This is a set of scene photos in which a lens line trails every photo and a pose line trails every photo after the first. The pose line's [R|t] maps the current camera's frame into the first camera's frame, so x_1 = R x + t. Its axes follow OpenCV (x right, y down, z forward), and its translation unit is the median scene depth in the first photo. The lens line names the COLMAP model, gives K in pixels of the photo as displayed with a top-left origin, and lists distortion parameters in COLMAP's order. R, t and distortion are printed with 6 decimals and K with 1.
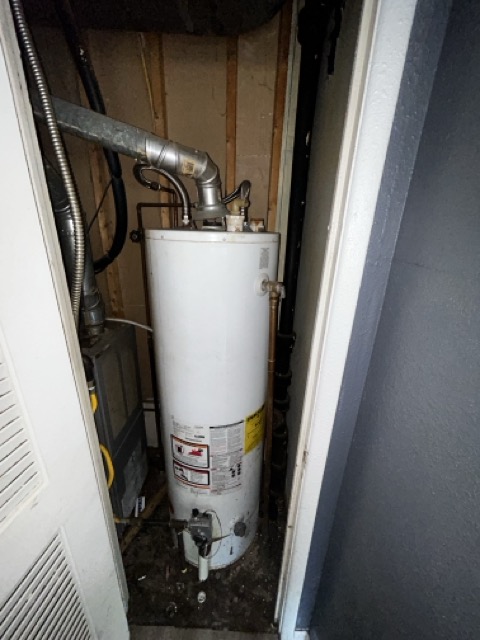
lens RADIAL K [[261.1, 0, 241.1], [0, 261.1, 320.0], [0, 0, 1]] dist [-0.001456, 0.000467]
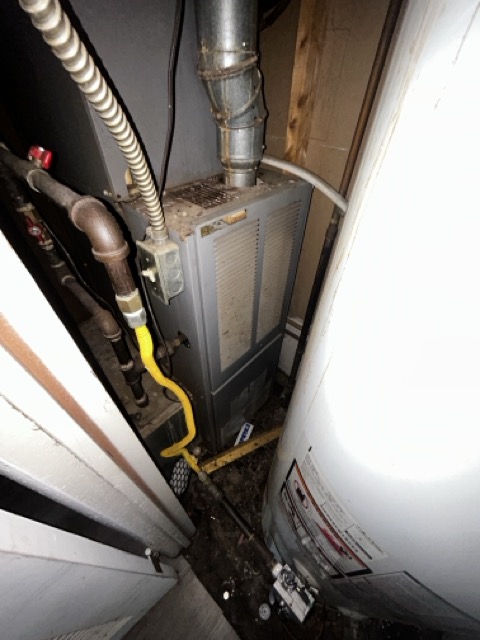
lens RADIAL K [[261.1, 0, 241.4], [0, 261.1, 320.9], [0, 0, 1]] dist [-0.001456, 0.000467]
pose [[0.756101, 0.443305, -0.481448, -0.163925], [-0.212612, 0.862128, 0.459925, 0.040073], [0.618957, -0.245388, 0.746108, 0.484845]]
